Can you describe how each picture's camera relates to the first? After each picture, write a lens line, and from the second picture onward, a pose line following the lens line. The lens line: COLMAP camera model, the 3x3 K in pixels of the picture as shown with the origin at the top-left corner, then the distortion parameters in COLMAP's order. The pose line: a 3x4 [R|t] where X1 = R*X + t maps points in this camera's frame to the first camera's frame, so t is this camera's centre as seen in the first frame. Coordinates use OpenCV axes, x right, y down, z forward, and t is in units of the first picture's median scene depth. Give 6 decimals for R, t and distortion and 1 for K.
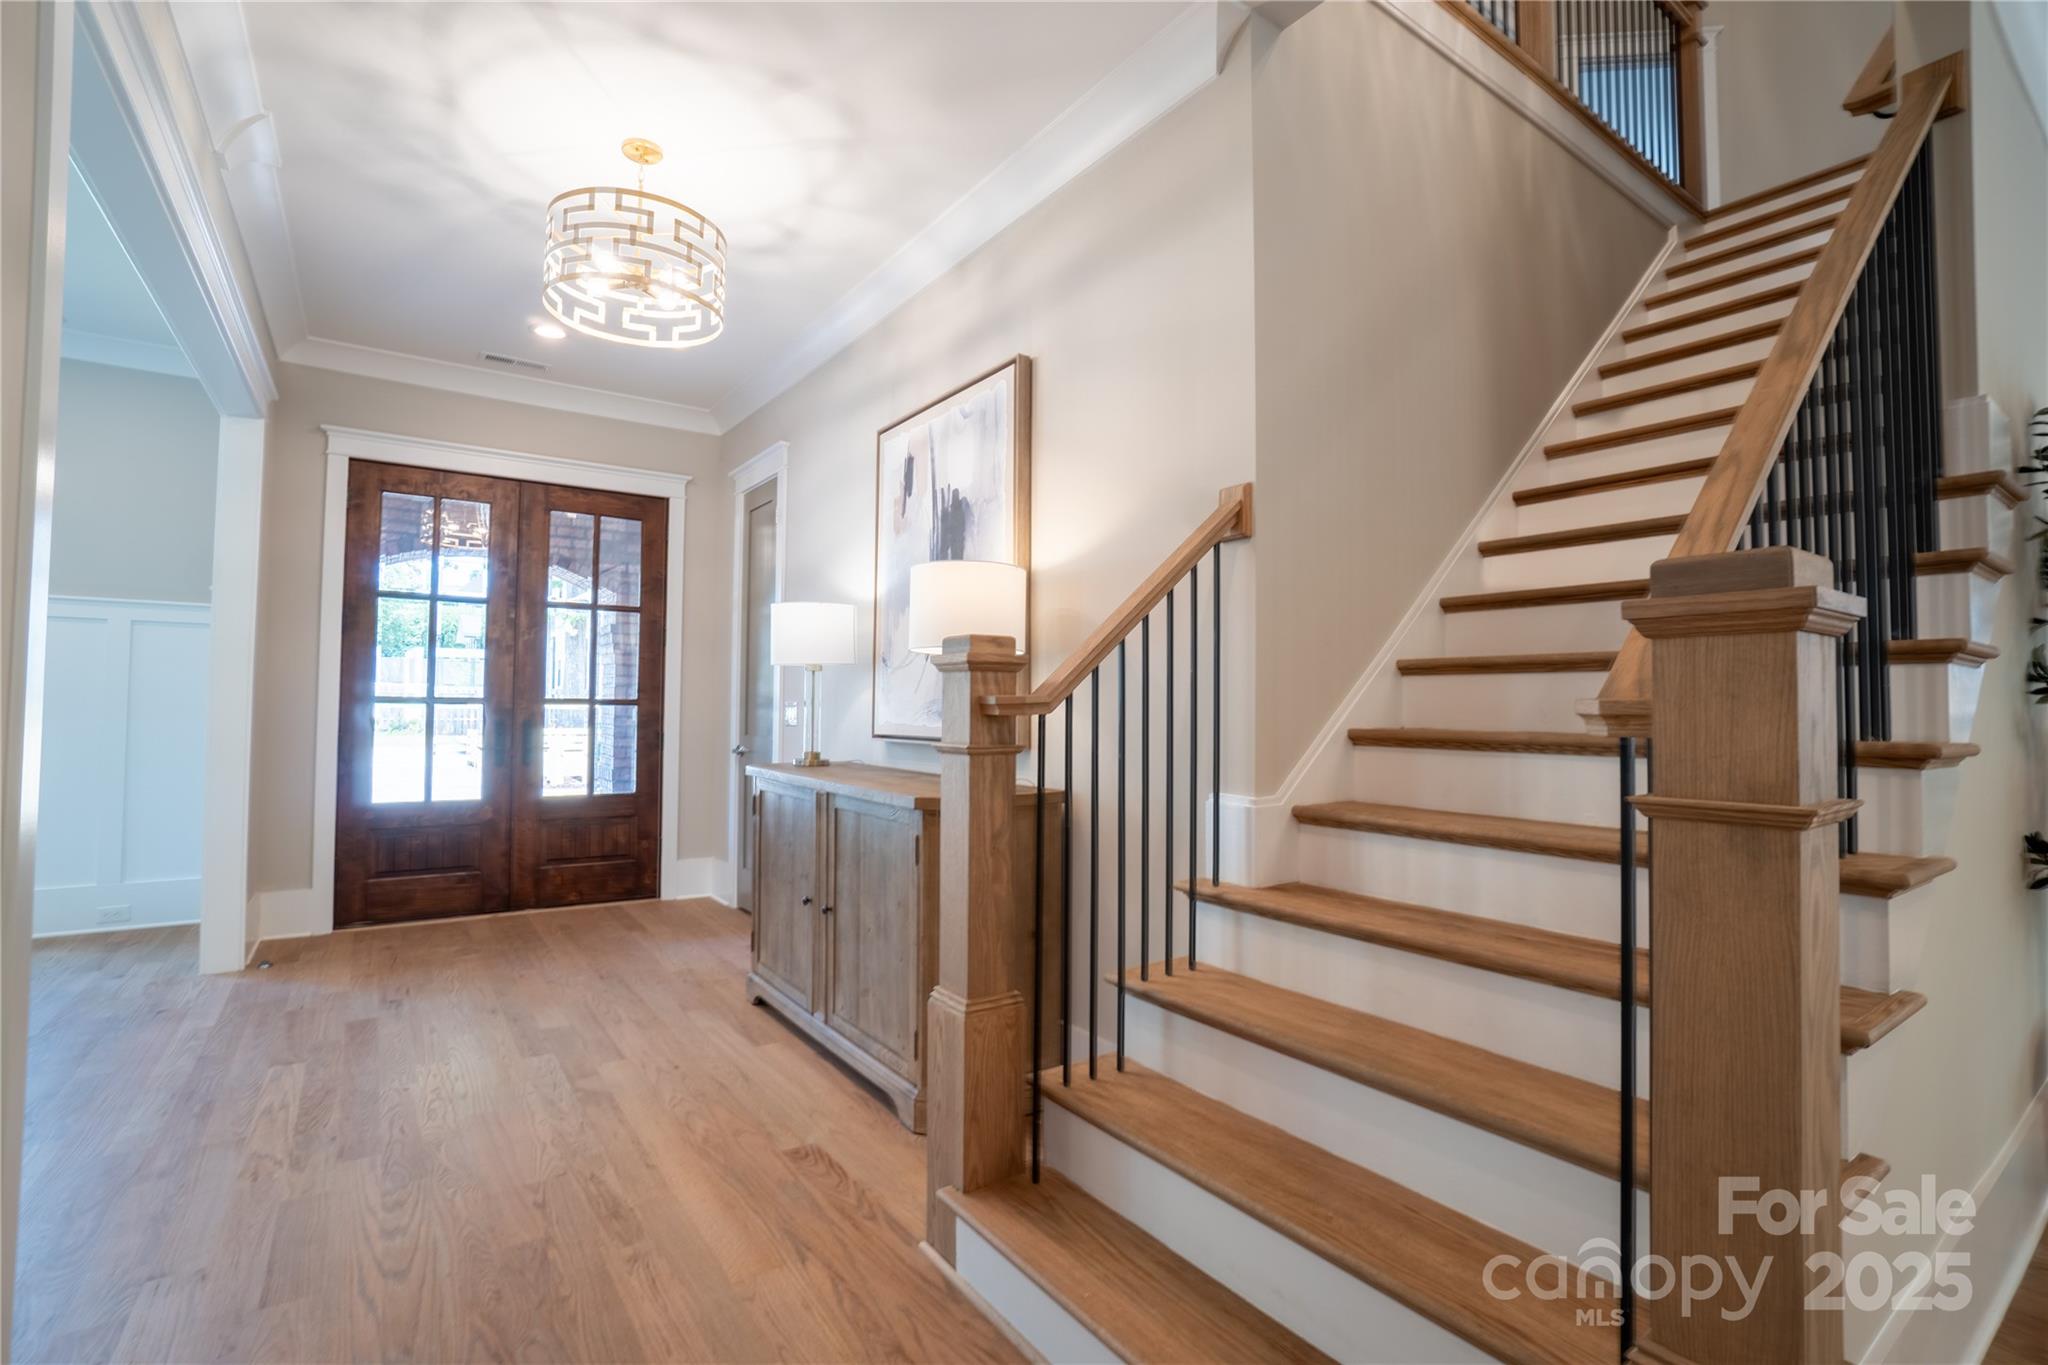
lens RADIAL K [[897.2, 0, 1024.0], [0, 897.2, 682.5], [0, 0, 1]] dist [-0.066699, 0.023767]
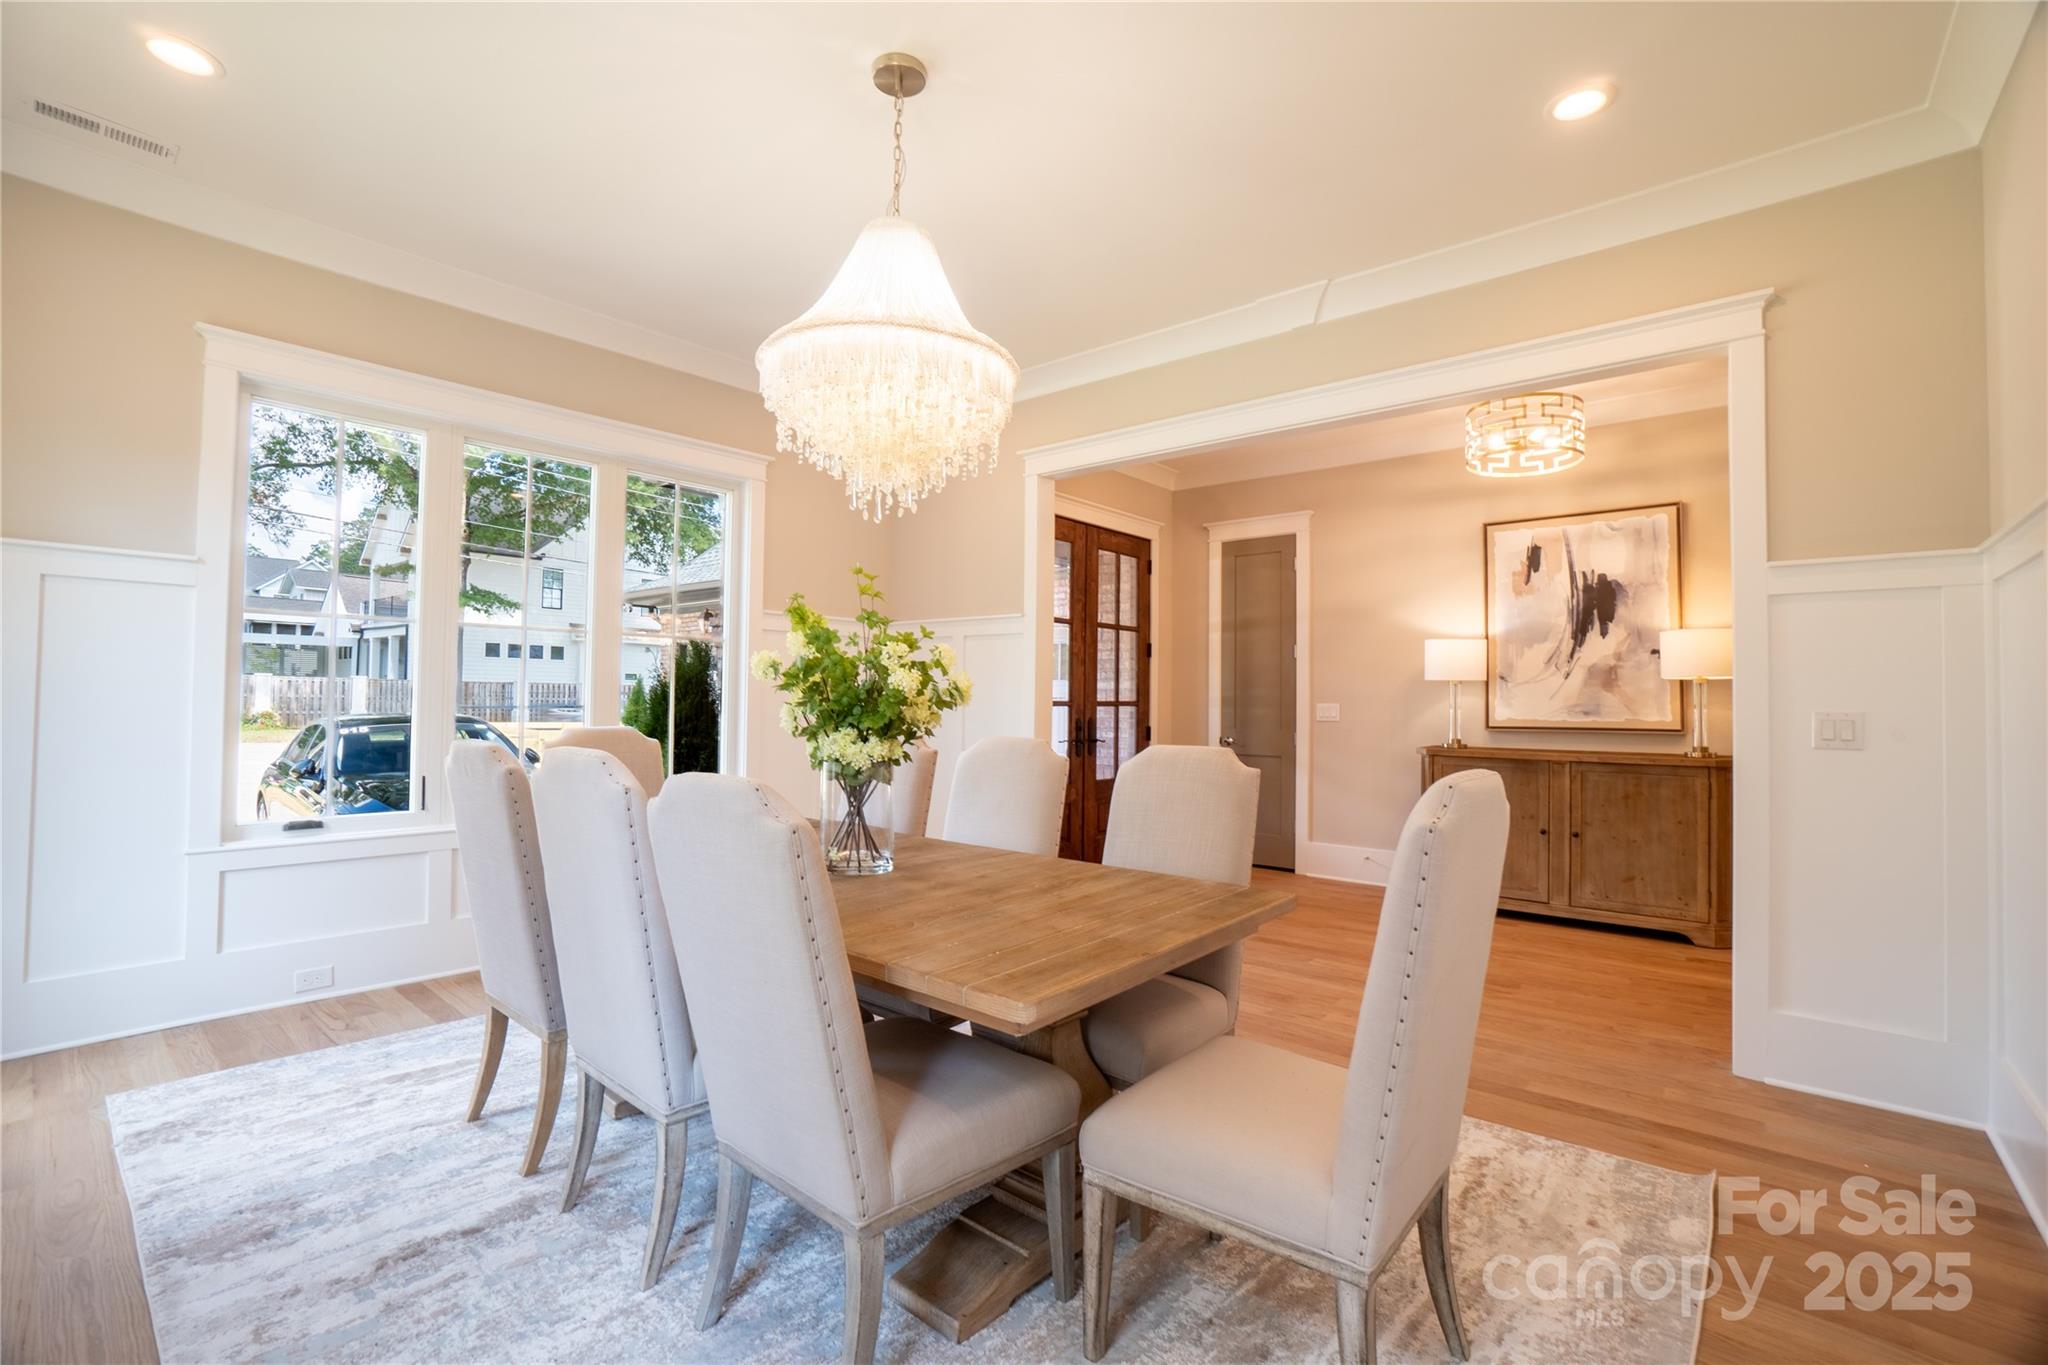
lens RADIAL K [[897.2, 0, 1024.0], [0, 897.2, 682.5], [0, 0, 1]] dist [-0.066699, 0.023767]
pose [[0.973138, 0.004538, 0.230178, -1.307899], [-0.005612, 0.999976, 0.004011, -0.018662], [-0.230154, -0.005195, 0.973140, -0.266185]]
